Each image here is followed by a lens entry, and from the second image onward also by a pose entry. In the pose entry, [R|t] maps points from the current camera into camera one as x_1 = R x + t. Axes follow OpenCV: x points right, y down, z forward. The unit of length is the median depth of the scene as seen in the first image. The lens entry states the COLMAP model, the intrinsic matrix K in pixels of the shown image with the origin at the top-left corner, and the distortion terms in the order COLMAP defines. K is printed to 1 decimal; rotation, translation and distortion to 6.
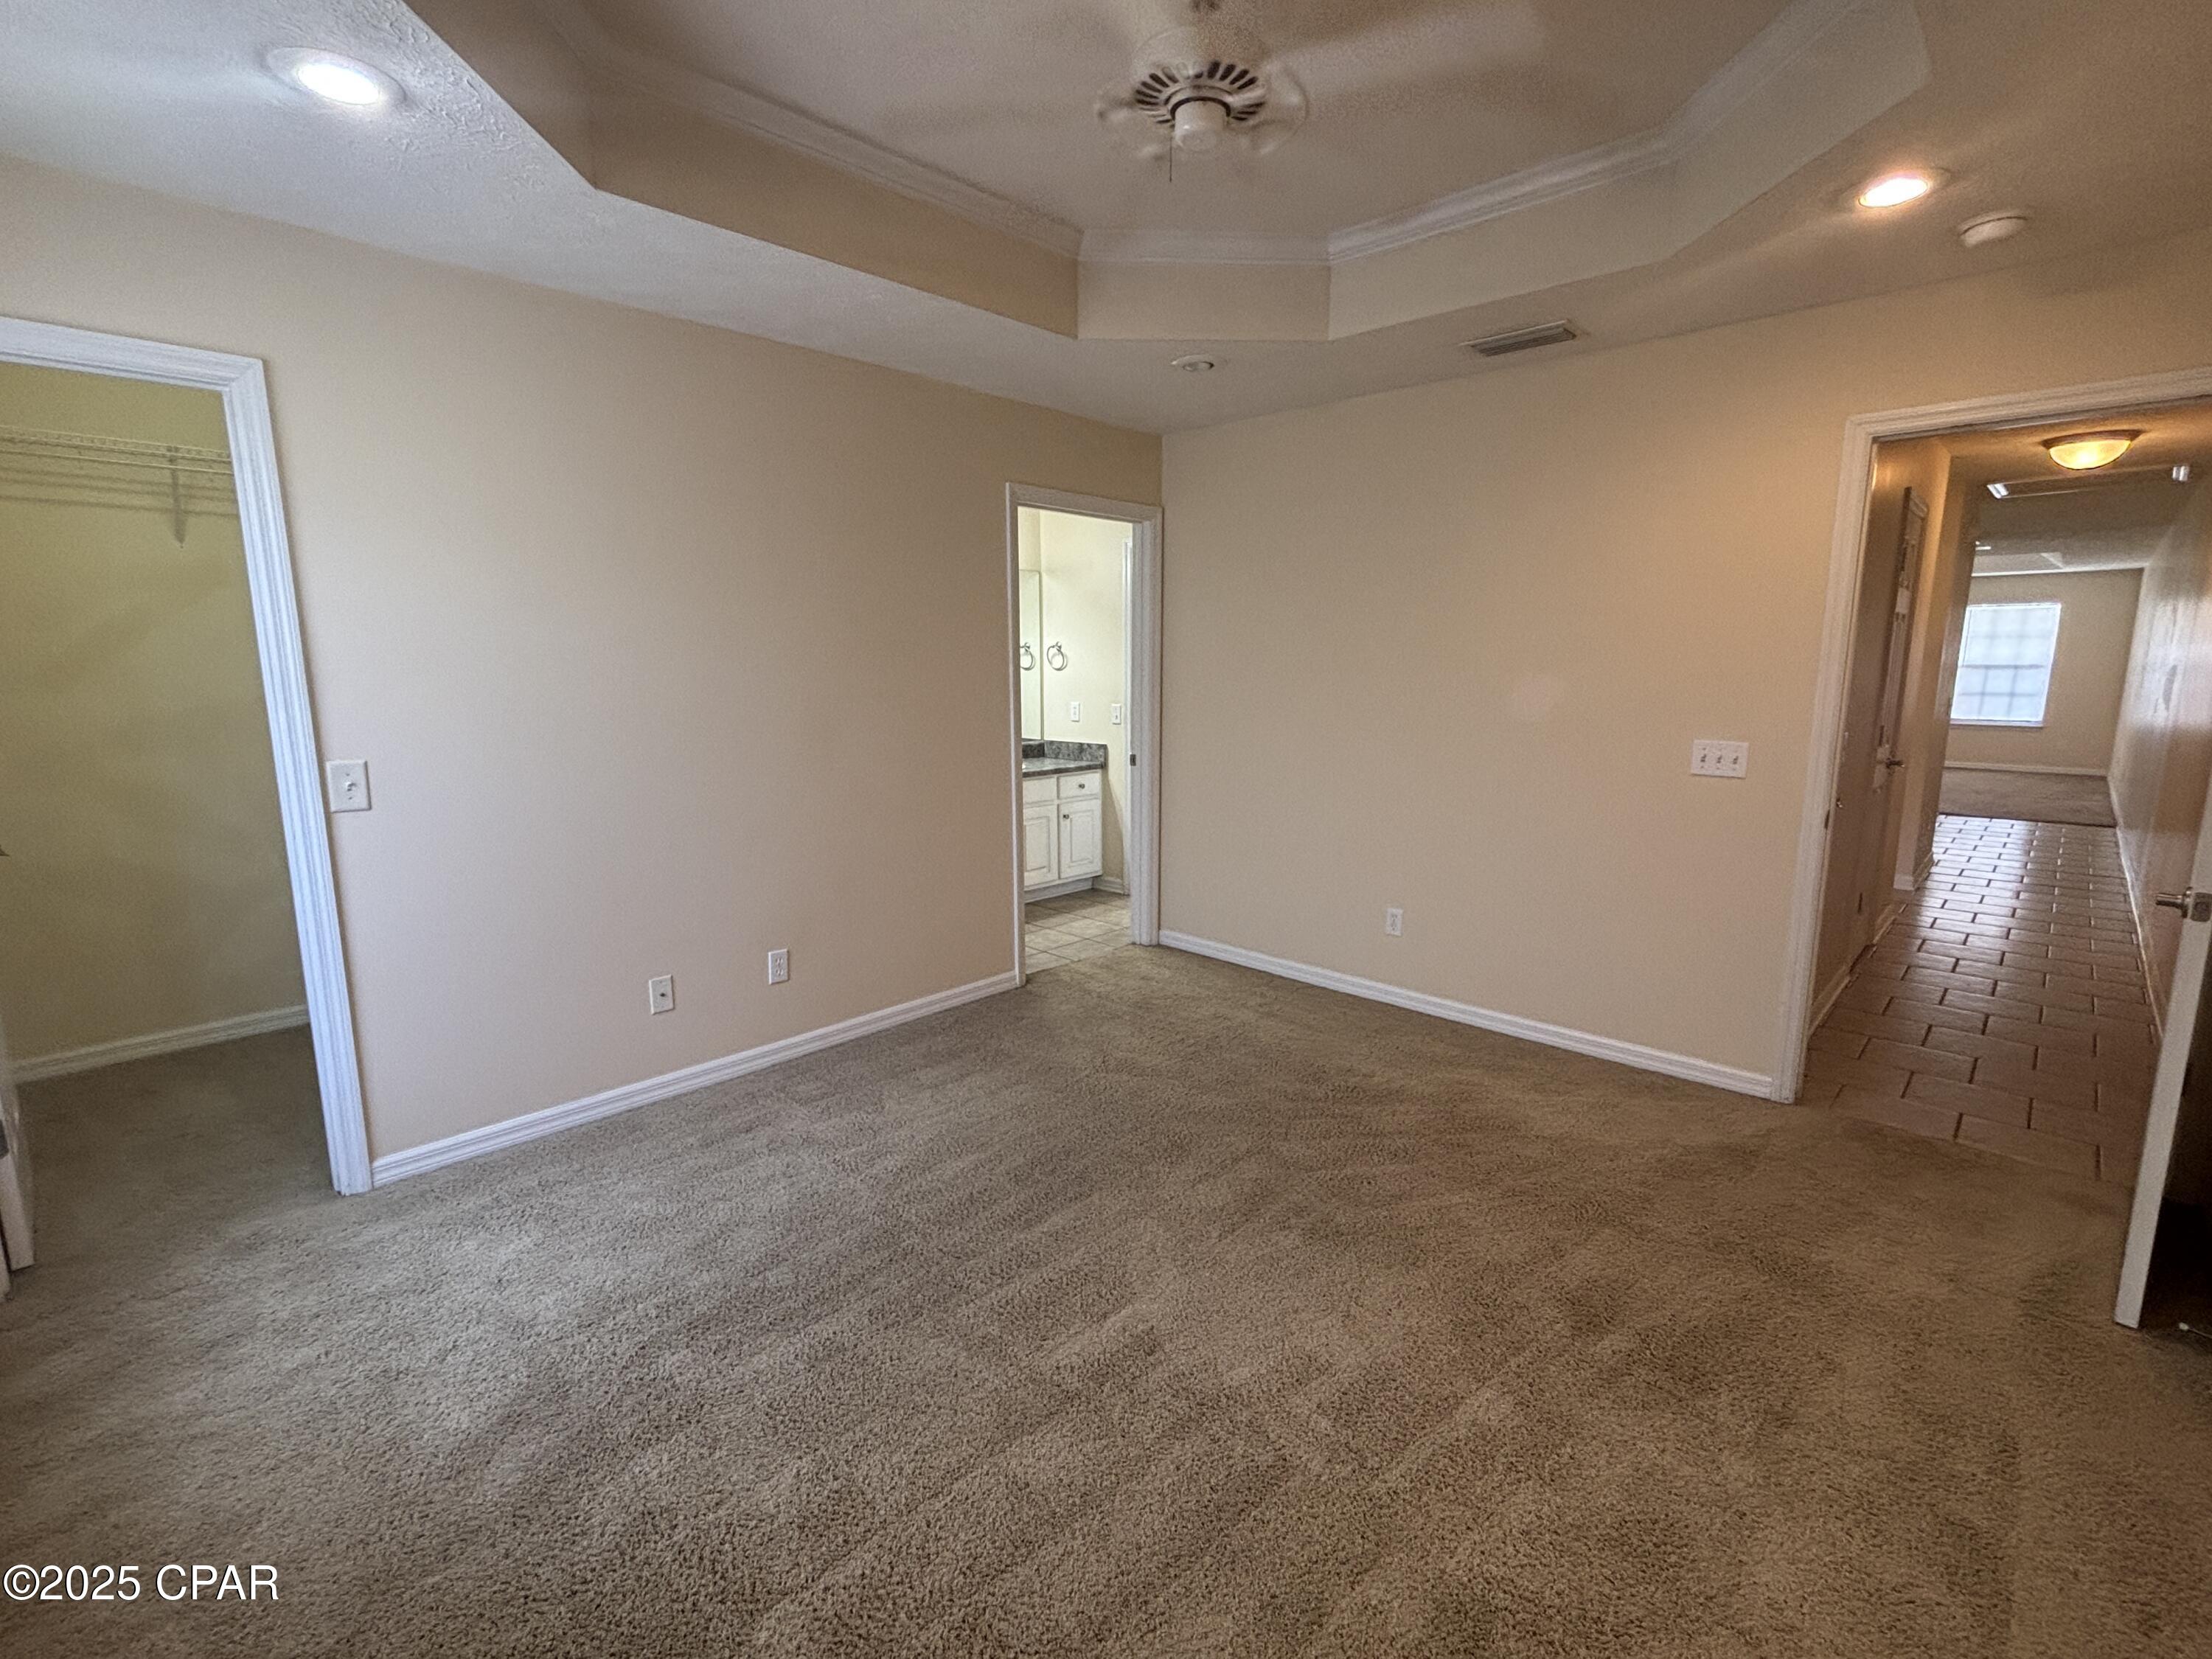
lens RADIAL K [[1000.4, 0, 1106.0], [0, 1000.4, 829.5], [0, 0, 1]] dist [0.000610, -0.000144]
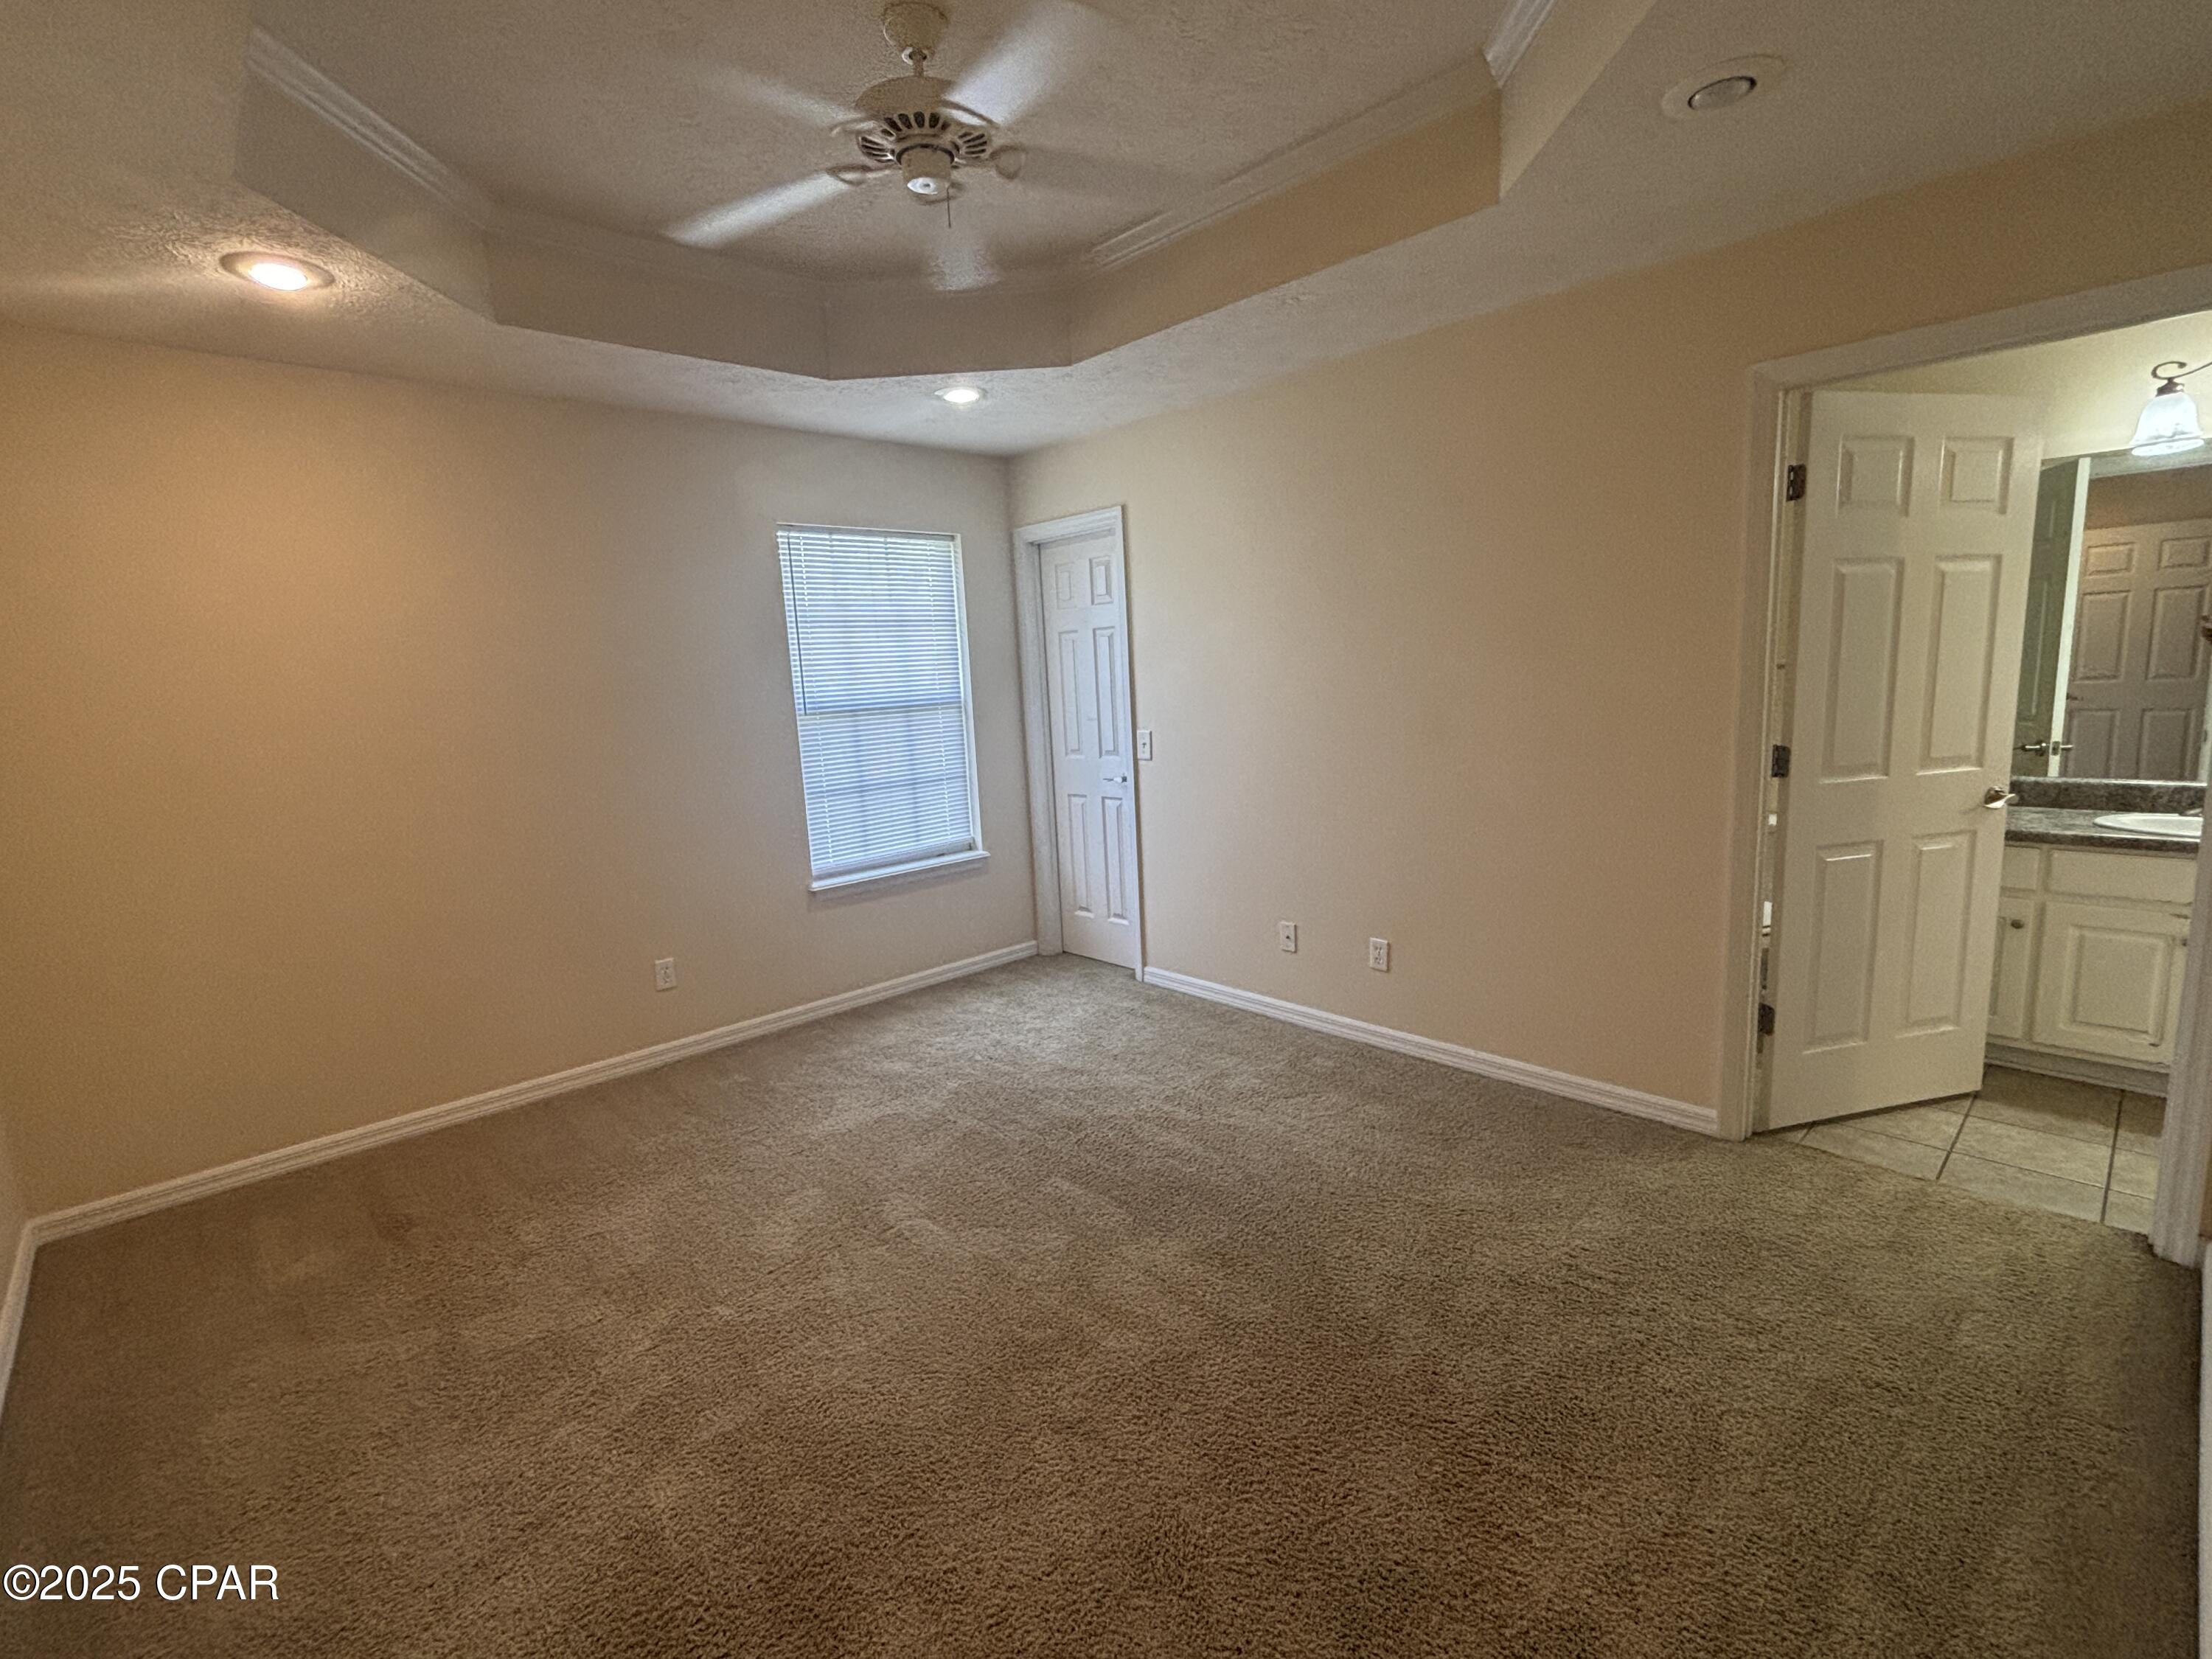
lens RADIAL K [[1000.4, 0, 1106.0], [0, 1000.4, 829.5], [0, 0, 1]] dist [0.000610, -0.000144]
pose [[-0.057168, 0.161224, -0.985261, 0.755393], [-0.117435, 0.978938, 0.167003, -0.142756], [0.991434, 0.125252, -0.037031, 0.812032]]
